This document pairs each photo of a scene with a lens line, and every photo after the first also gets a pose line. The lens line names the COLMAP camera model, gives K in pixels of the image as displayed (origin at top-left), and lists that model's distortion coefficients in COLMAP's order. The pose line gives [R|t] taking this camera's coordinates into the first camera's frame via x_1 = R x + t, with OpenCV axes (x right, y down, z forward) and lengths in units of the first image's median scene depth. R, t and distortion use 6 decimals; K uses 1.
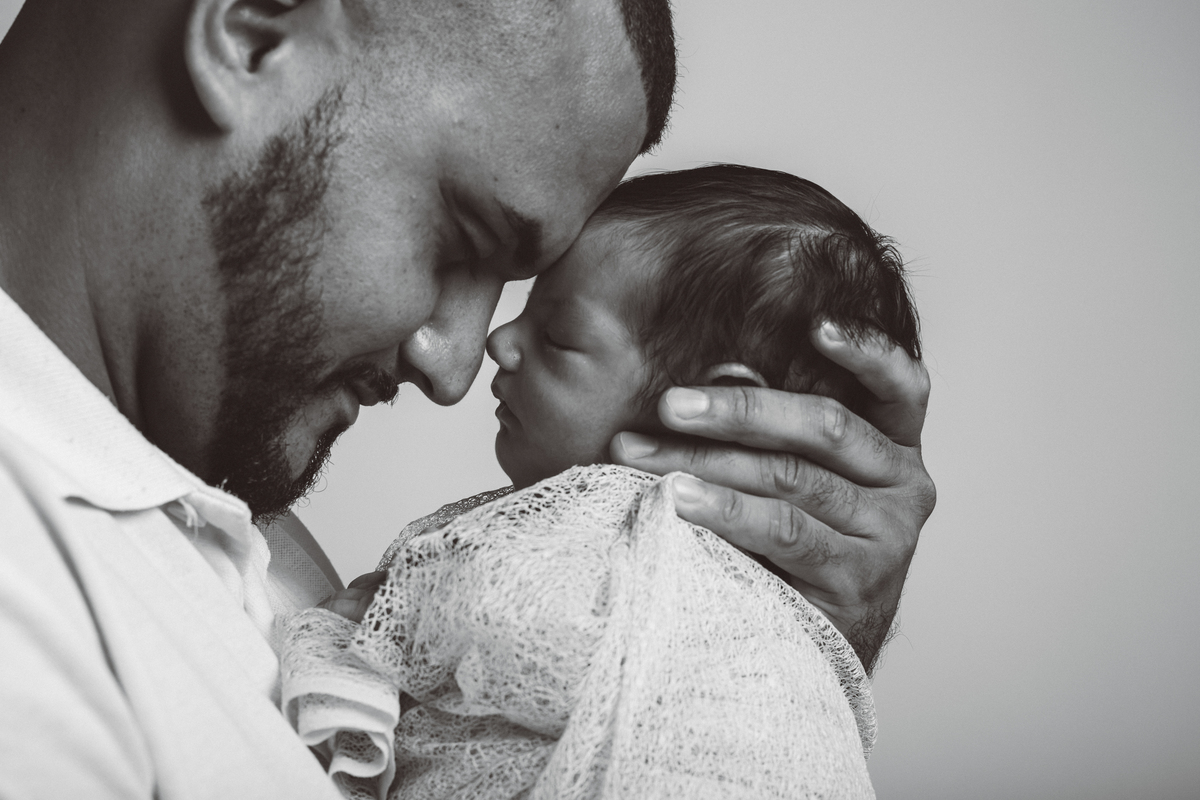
lens RADIAL K [[1736.7, 0, 602.9], [0, 1736.7, 417.8], [0, 0, 1]] dist [-0.205832, 0.045017]
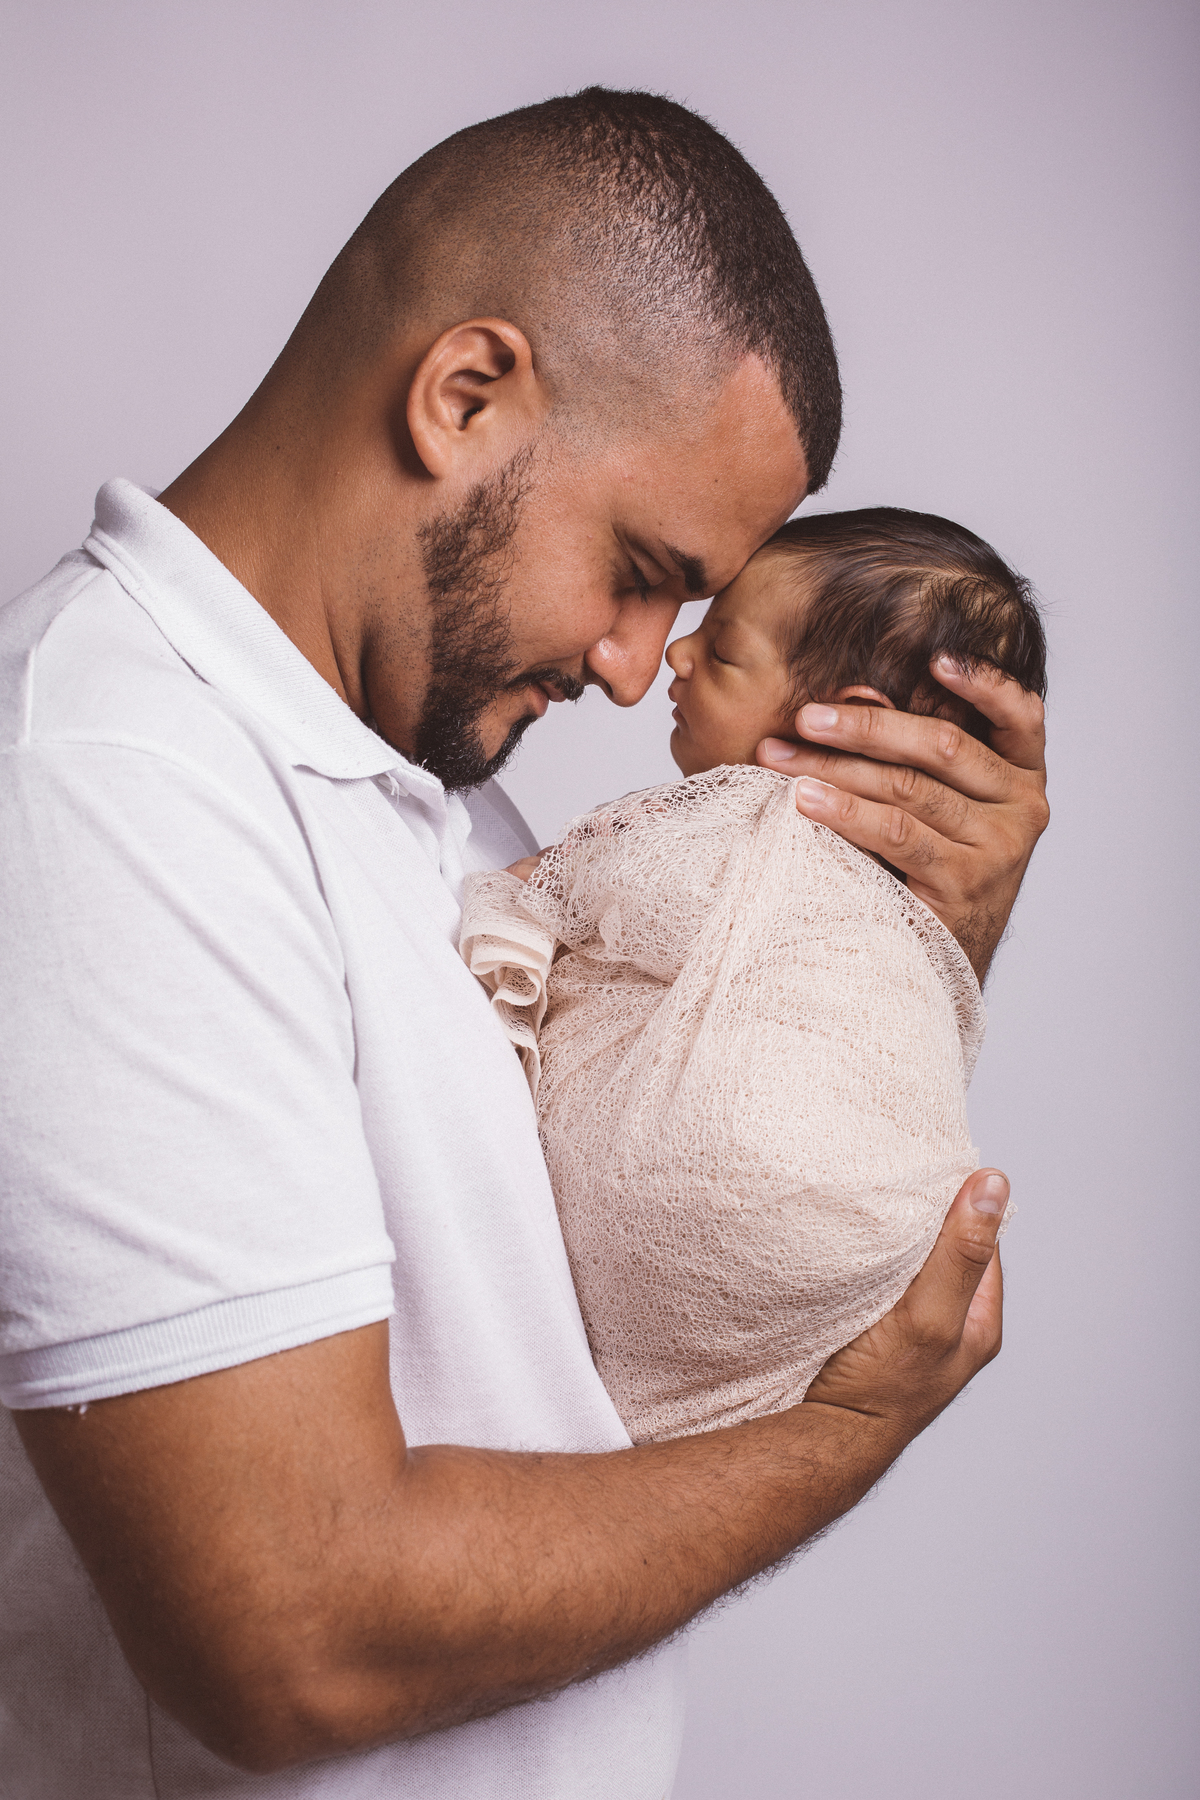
lens RADIAL K [[2605.0, 0, 732.3], [0, 2605.0, 900.8], [0, 0, 1]] dist [-0.205832, 0.045017]
pose [[0.987479, 0.076457, -0.137986, 0.255521], [-0.064667, 0.994020, 0.087996, -0.038538], [0.143888, -0.077971, 0.986517, -0.791091]]
